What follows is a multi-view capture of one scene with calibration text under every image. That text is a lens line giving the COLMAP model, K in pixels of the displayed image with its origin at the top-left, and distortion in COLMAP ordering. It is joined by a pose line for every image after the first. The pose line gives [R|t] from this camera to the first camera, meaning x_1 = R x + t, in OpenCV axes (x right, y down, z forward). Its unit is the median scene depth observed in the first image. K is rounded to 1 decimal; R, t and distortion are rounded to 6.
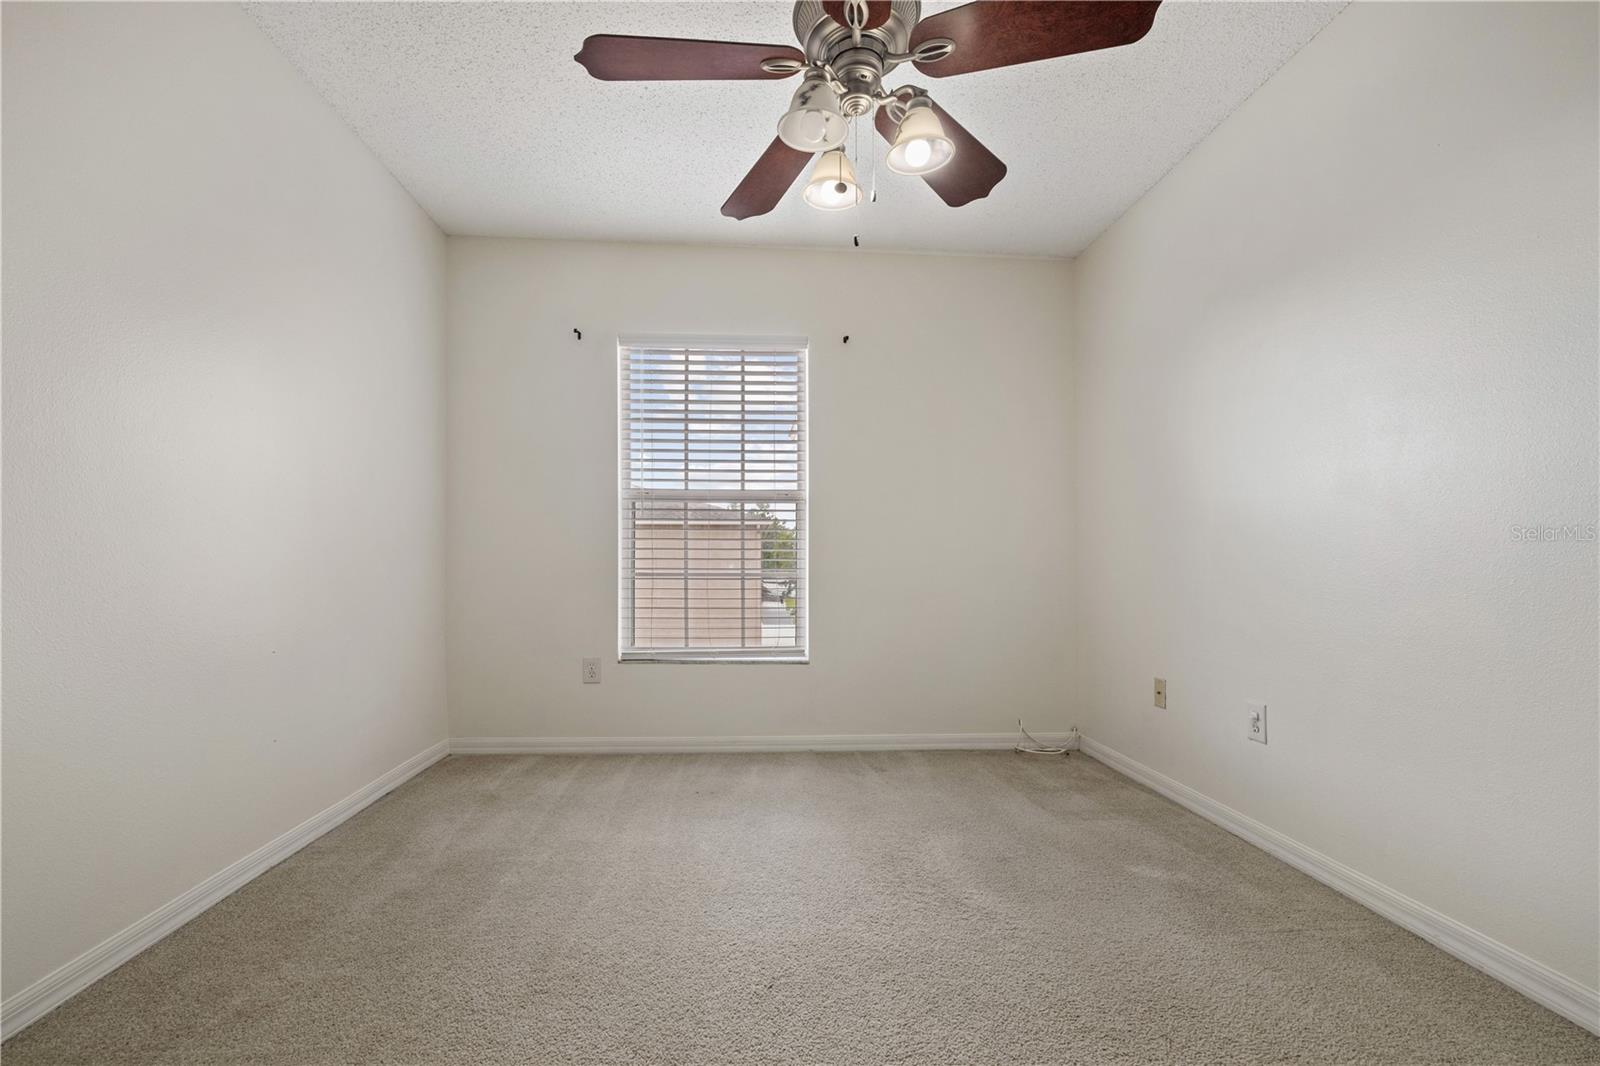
lens RADIAL K [[686.3, 0, 783.4], [0, 686.3, 563.6], [0, 0, 1]] dist [0.003491, 0.000169]
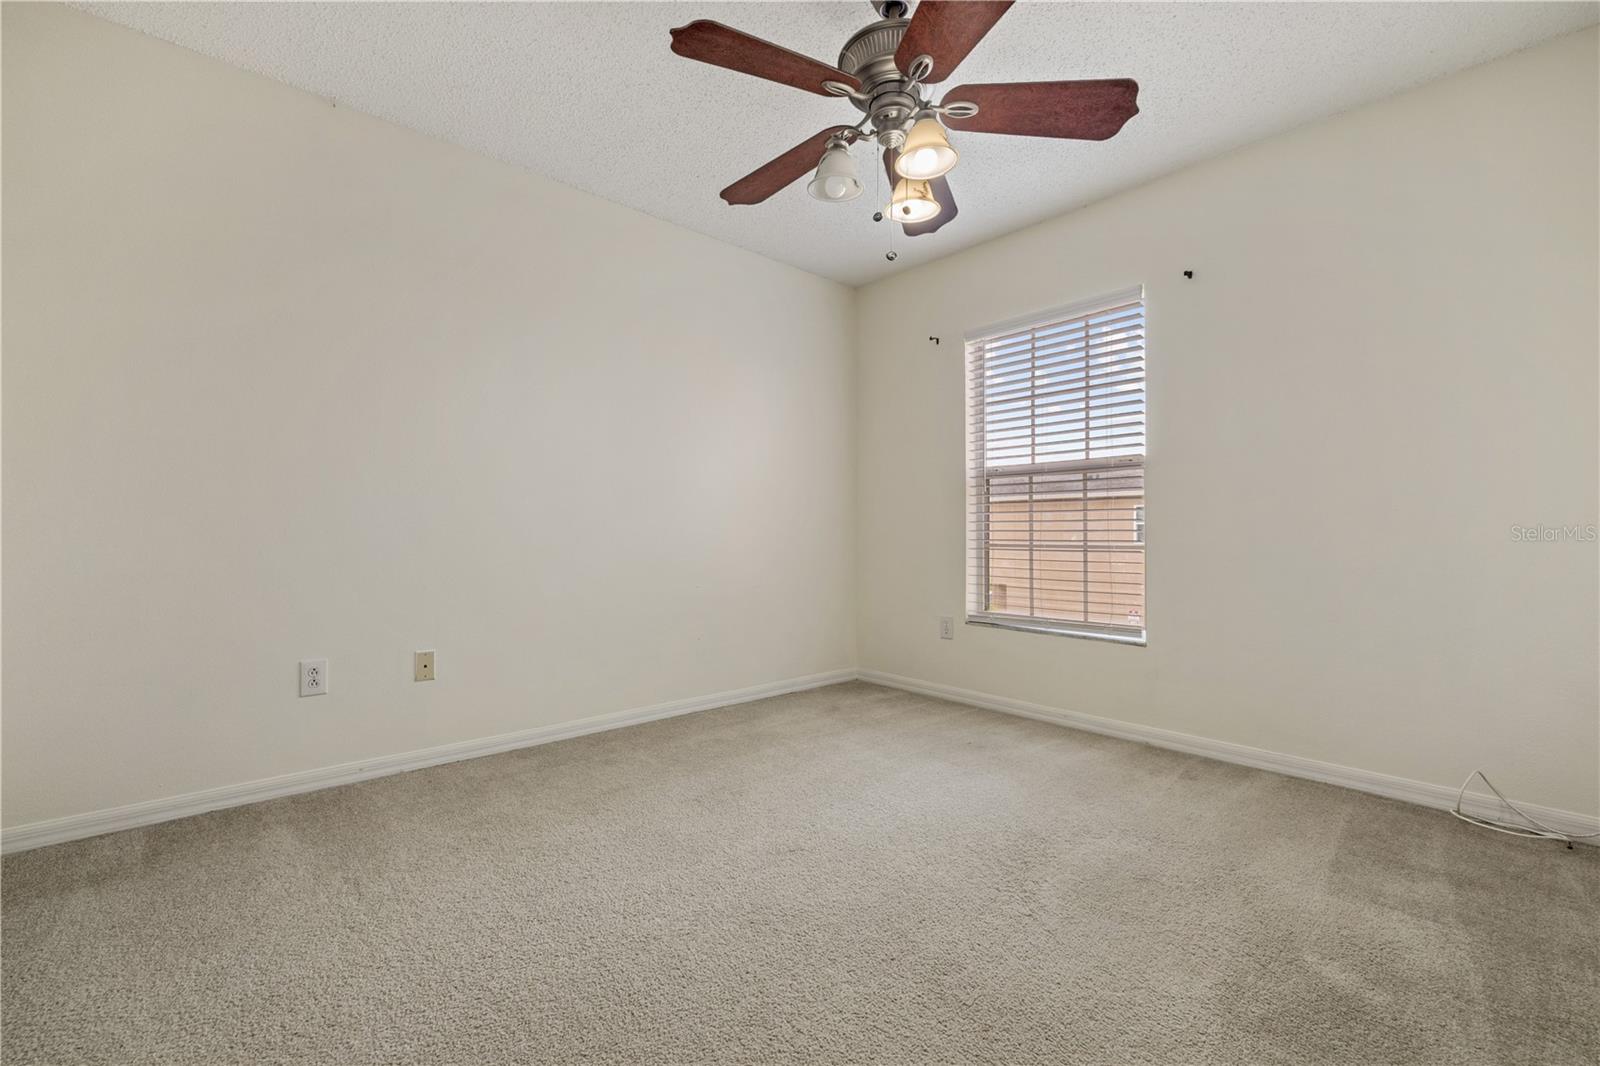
lens RADIAL K [[686.3, 0, 789.3], [0, 686.3, 535.9], [0, 0, 1]] dist [0.003491, 0.000169]
pose [[0.615837, -0.000020, -0.787874, 0.461461], [0.001945, 0.999997, 0.001495, -0.001619], [0.787871, -0.002453, 0.615835, 0.076299]]
